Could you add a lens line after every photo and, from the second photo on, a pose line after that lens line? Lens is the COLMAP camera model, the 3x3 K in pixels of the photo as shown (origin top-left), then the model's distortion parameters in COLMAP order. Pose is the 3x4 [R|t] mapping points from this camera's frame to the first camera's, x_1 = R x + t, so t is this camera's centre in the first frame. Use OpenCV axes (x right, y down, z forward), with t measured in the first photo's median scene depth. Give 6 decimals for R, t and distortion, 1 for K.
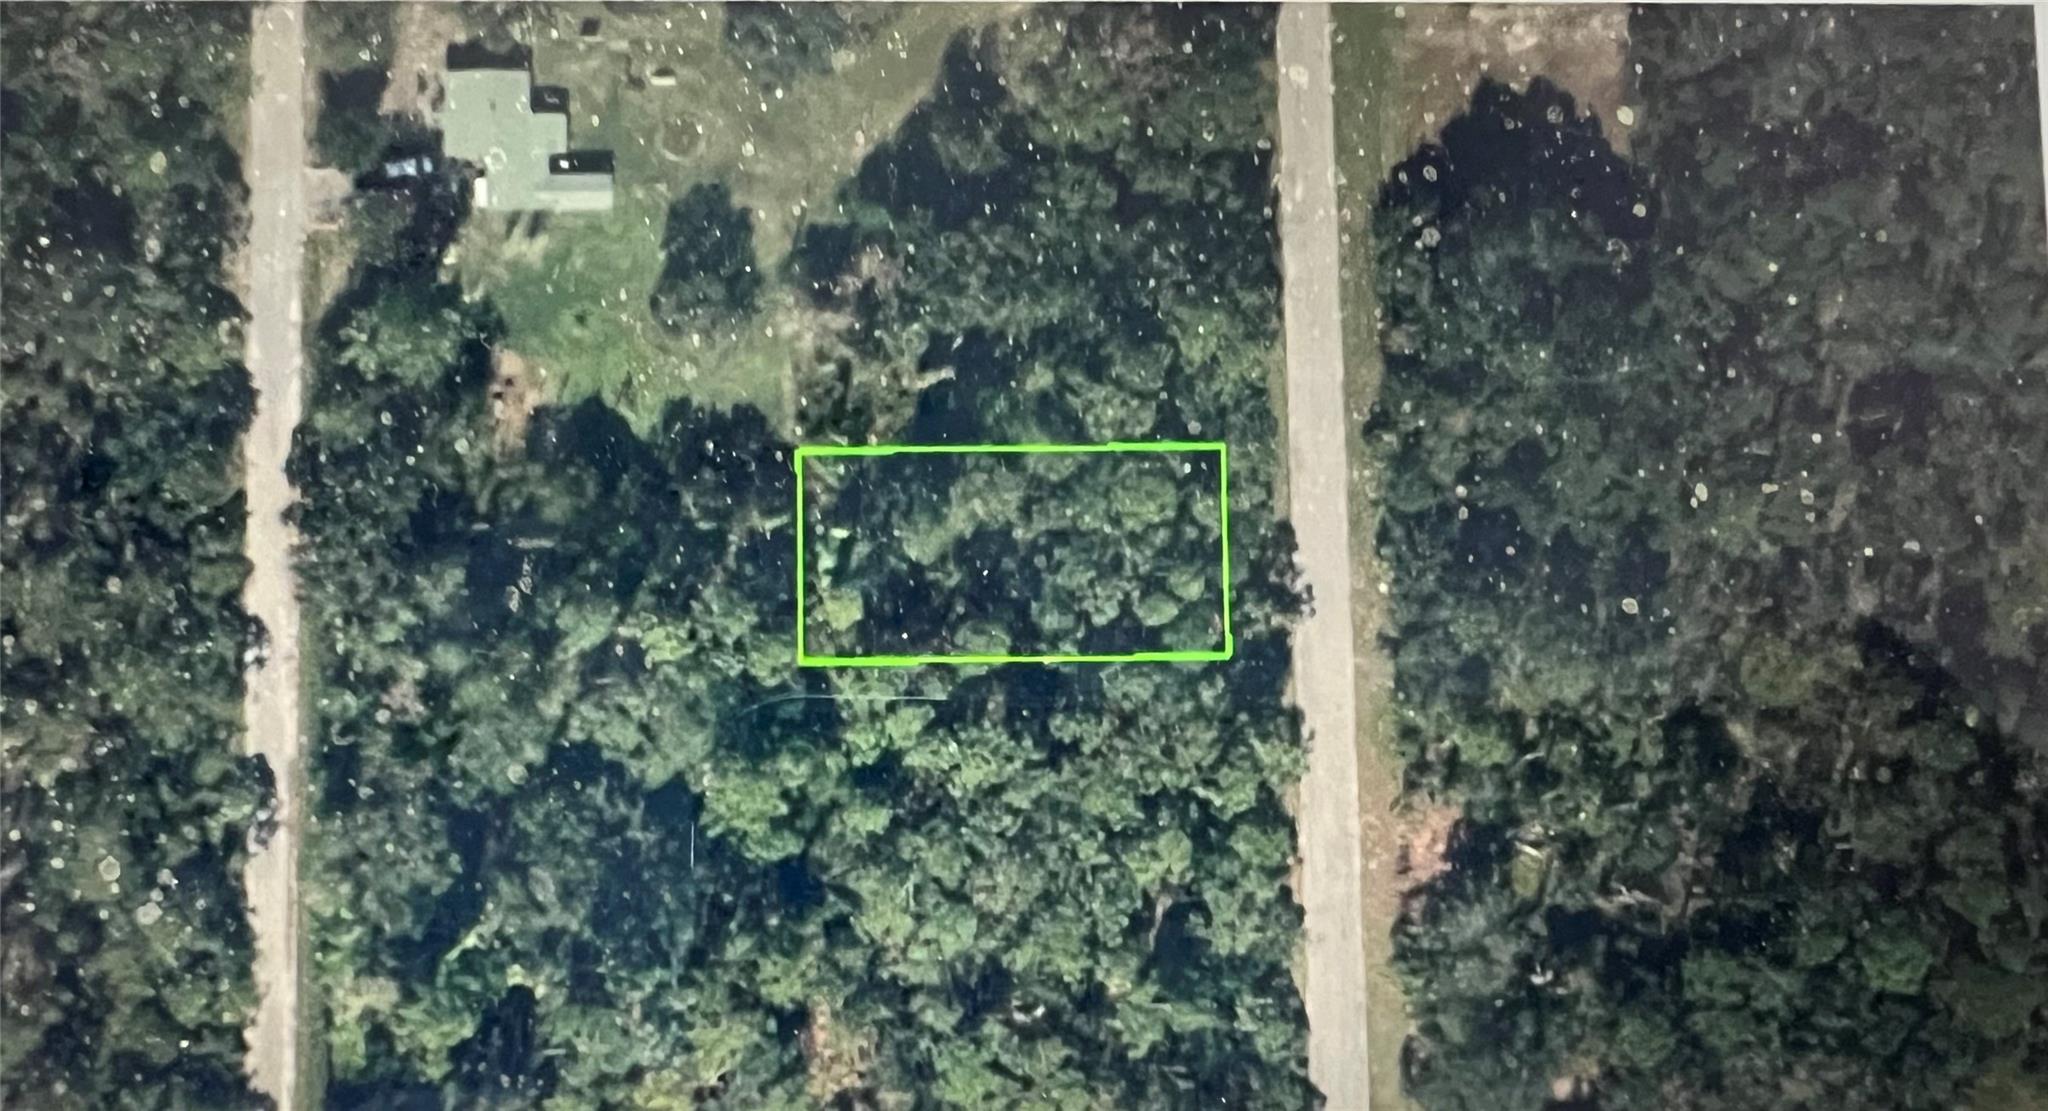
lens RADIAL K [[1723.9, 0, 1019.5], [0, 1723.9, 548.4], [0, 0, 1]] dist [0.001520, 0.006426]
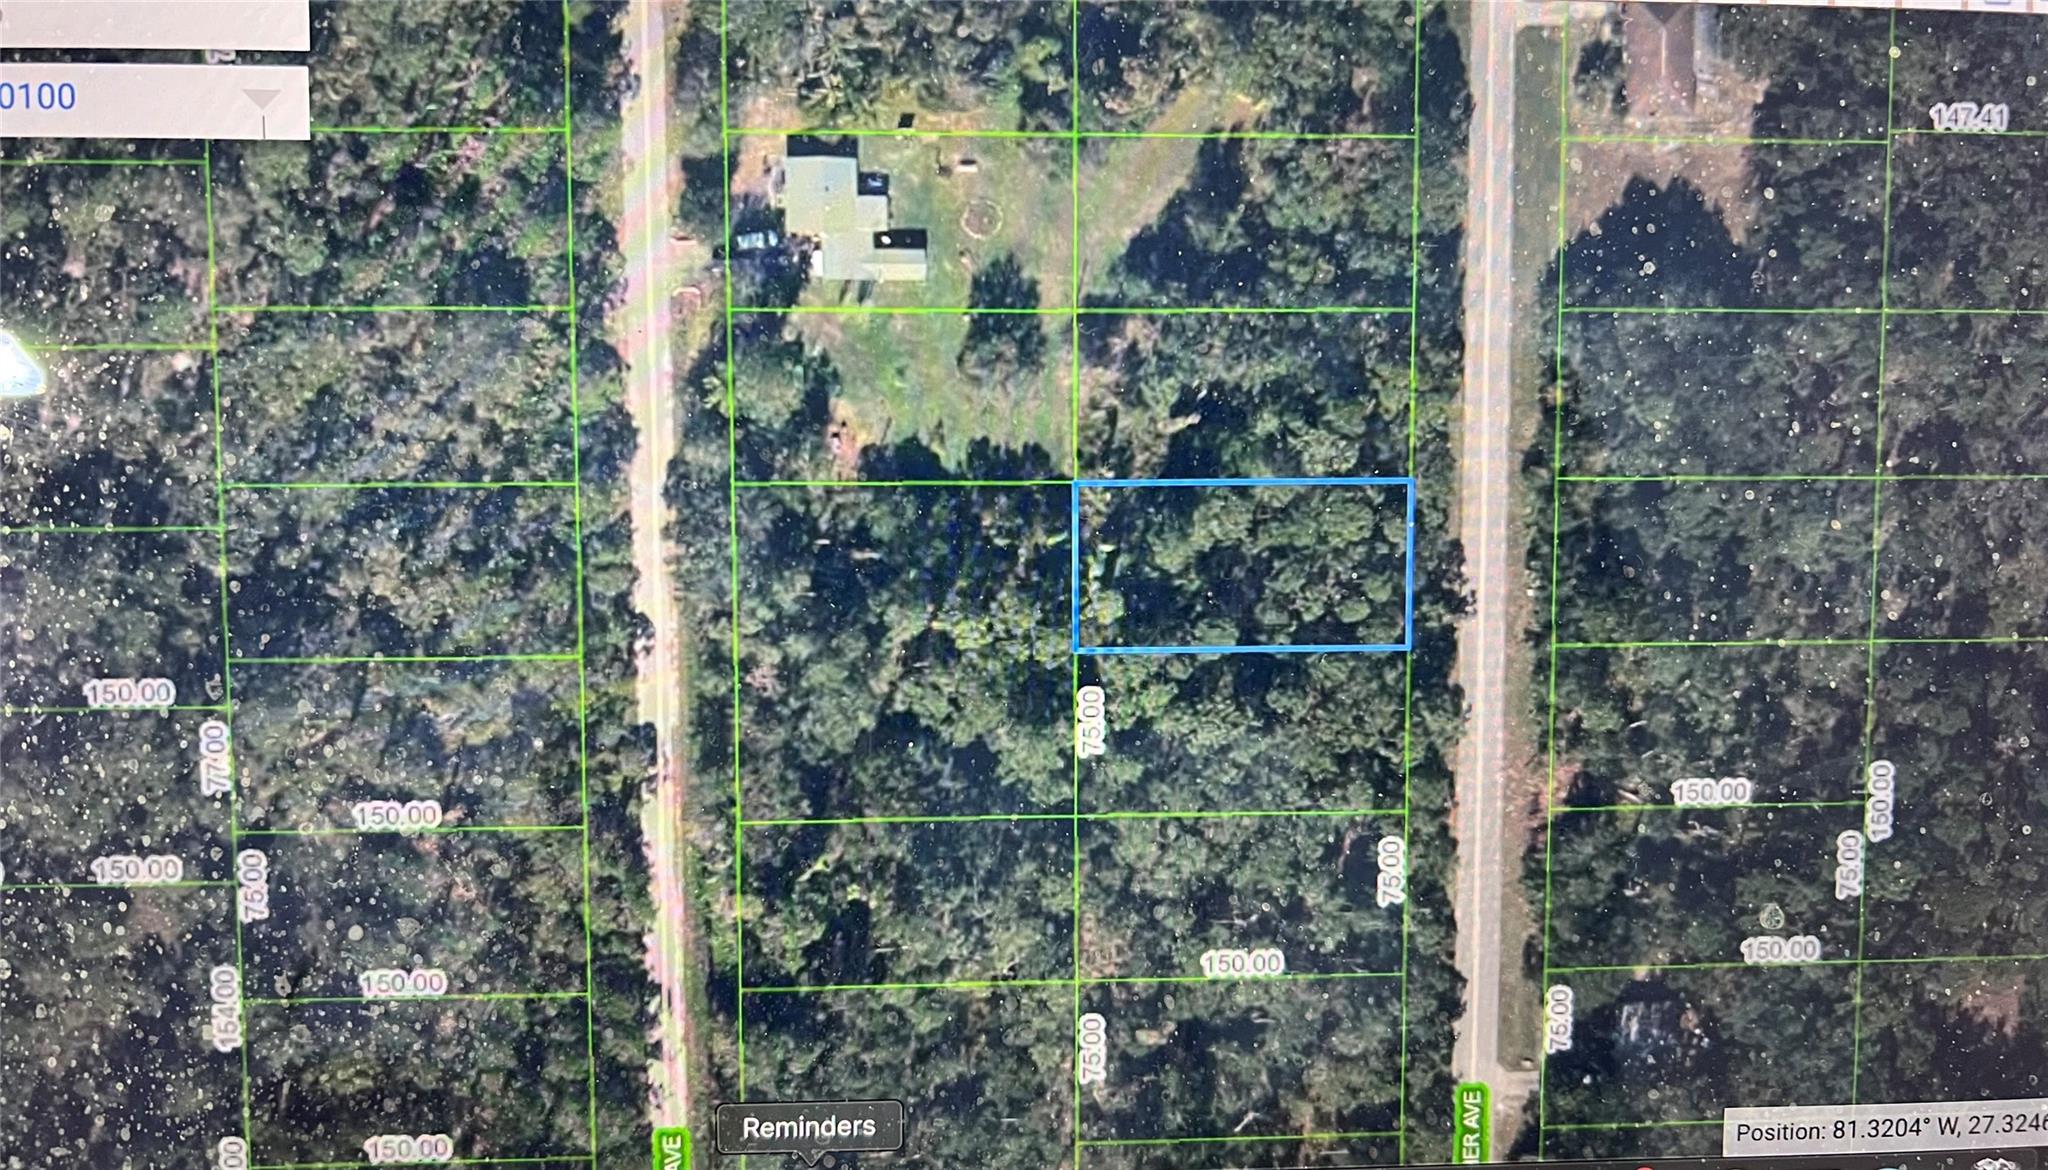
lens RADIAL K [[1587.7, 0, 1027.6], [0, 1587.7, 587.1], [0, 0, 1]] dist [-0.039593, -0.000463]
pose [[0.986880, 0.007357, -0.161290, 0.026115], [-0.004775, 0.999854, 0.016391, 0.000945], [0.161387, -0.015406, 0.986771, -0.152401]]
